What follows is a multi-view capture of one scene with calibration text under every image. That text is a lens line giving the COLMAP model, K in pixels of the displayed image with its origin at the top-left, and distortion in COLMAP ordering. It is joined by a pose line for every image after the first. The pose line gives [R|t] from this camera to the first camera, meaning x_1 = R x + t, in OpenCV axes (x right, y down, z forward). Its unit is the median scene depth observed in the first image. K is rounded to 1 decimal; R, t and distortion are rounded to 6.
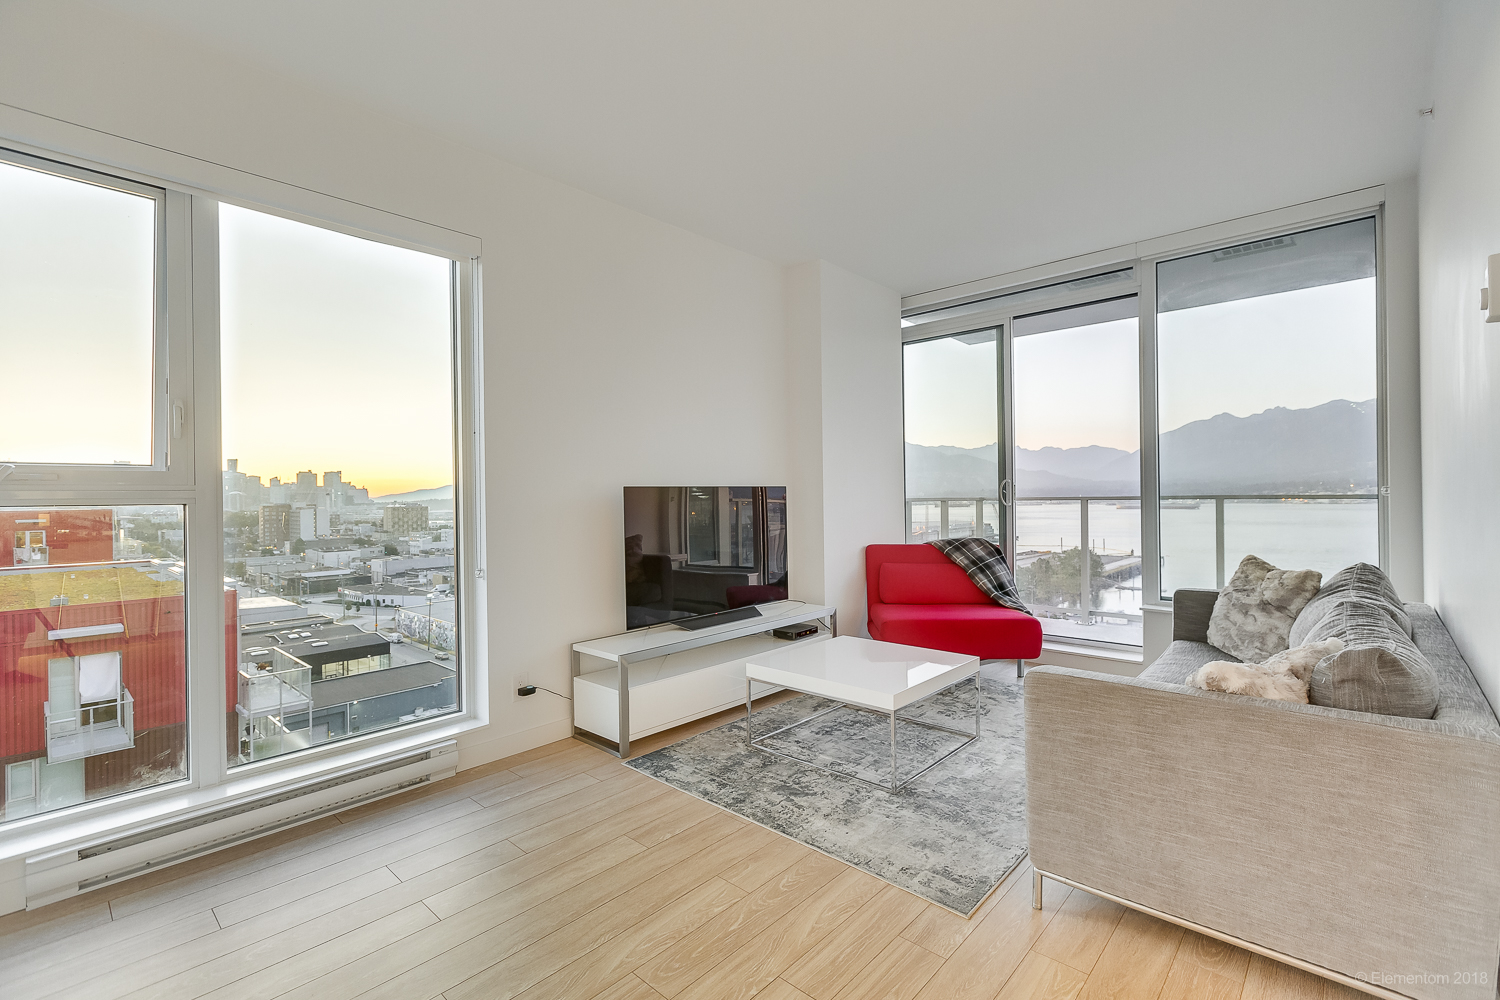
lens RADIAL K [[718.3, 0, 742.0], [0, 718.3, 498.1], [0, 0, 1]] dist [-0.003544, -0.000299]
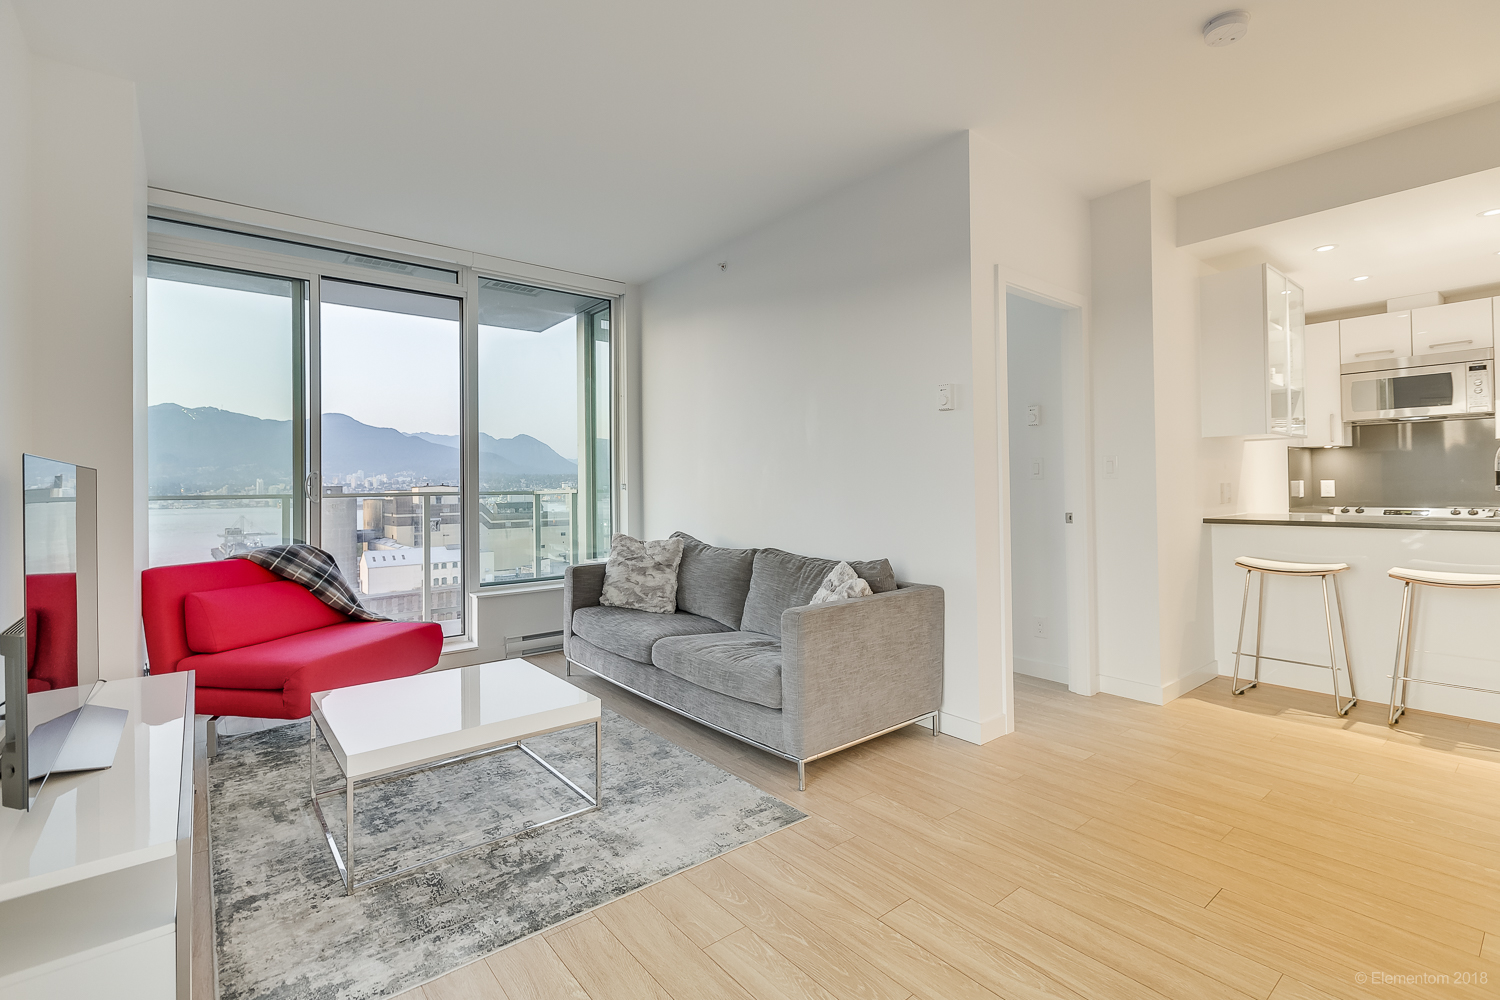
lens RADIAL K [[734.4, 0, 758.7], [0, 734.4, 475.2], [0, 0, 1]] dist [0.003215, 0.000137]
pose [[0.061769, 0.025013, 0.997777, -0.689510], [0.014233, 0.999562, -0.025938, 0.011360], [-0.997989, 0.015803, 0.061386, 0.693876]]
